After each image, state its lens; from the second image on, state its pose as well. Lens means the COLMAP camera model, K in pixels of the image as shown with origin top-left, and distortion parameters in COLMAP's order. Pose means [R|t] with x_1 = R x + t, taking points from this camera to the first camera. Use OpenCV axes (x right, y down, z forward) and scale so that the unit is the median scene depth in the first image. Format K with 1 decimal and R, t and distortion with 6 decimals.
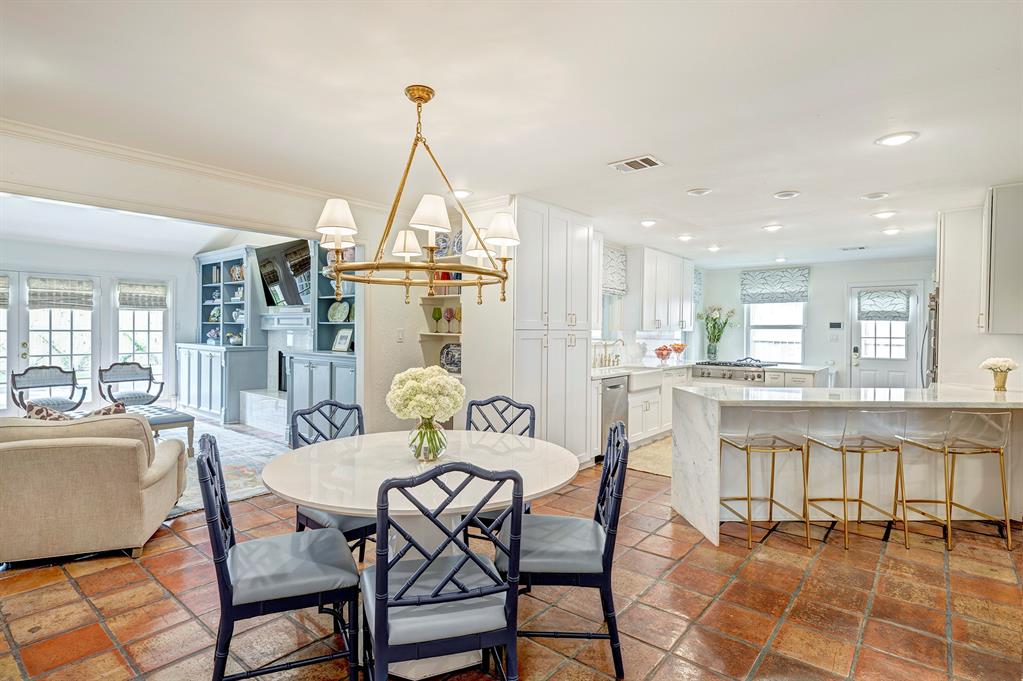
lens RADIAL K [[539.5, 0, 524.2], [0, 539.5, 332.7], [0, 0, 1]] dist [-0.025448, 0.001686]
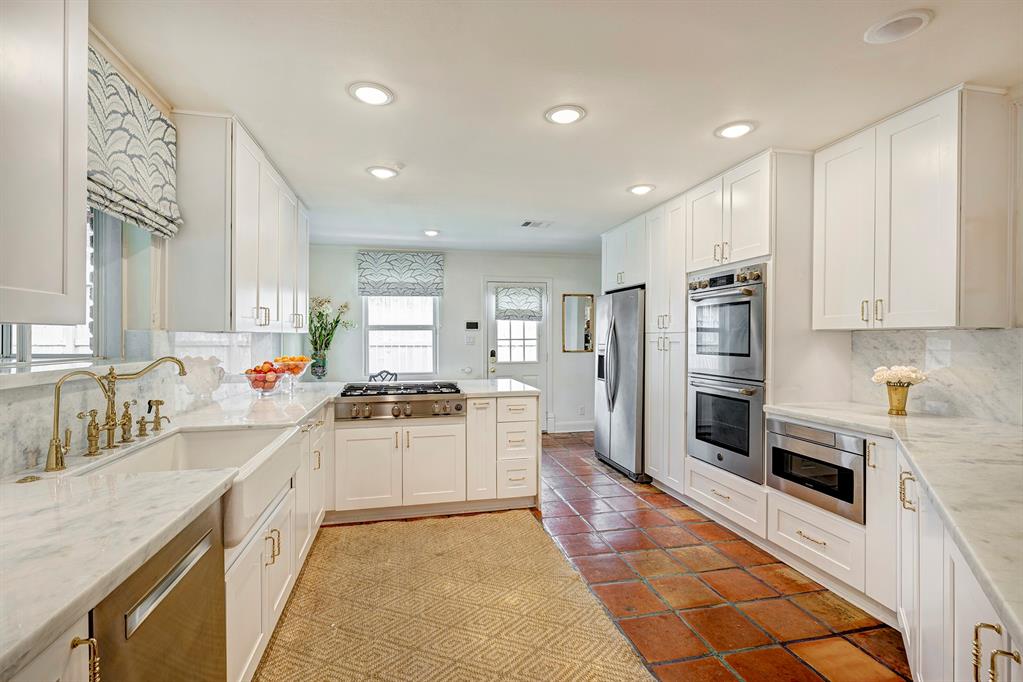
lens RADIAL K [[457.1, 0, 523.7], [0, 457.1, 340.9], [0, 0, 1]] dist [-0.000577, -0.000015]
pose [[0.628337, -0.018759, 0.777715, 0.076754], [0.011457, 0.999824, 0.014860, 0.000910], [-0.777857, -0.000427, 0.628441, 0.515983]]
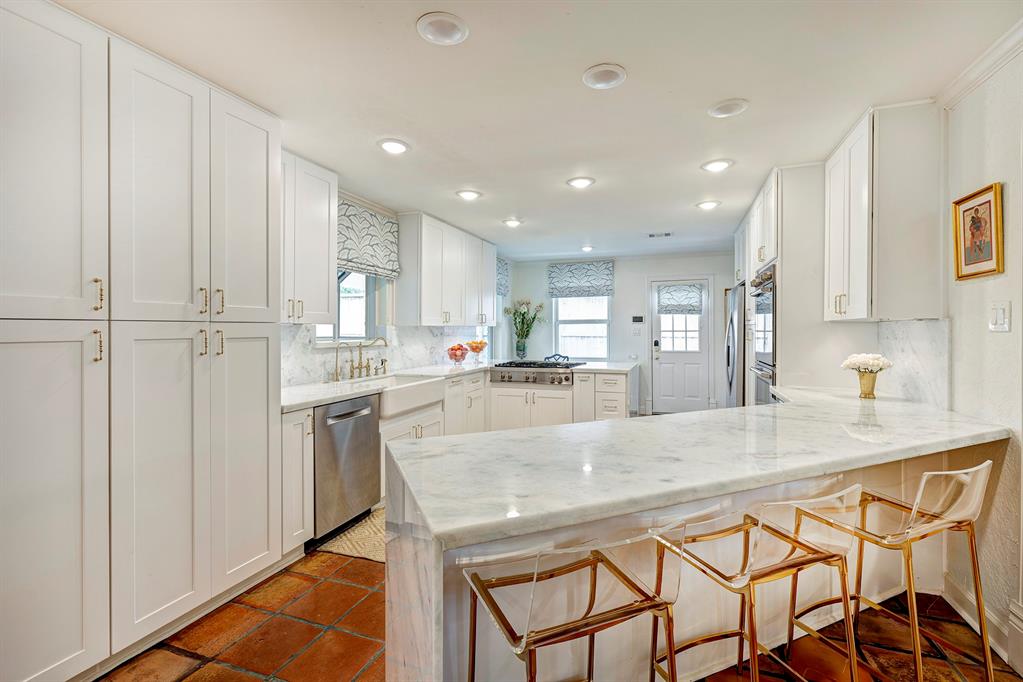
lens RADIAL K [[450.3, 0, 550.9], [0, 450.3, 328.9], [0, 0, 1]] dist [0.000085, -0.000005]
pose [[0.931211, -0.012139, 0.364278, 0.132408], [0.013928, 0.999900, -0.002285, 0.004159], [-0.364214, 0.007201, 0.931287, 0.294171]]
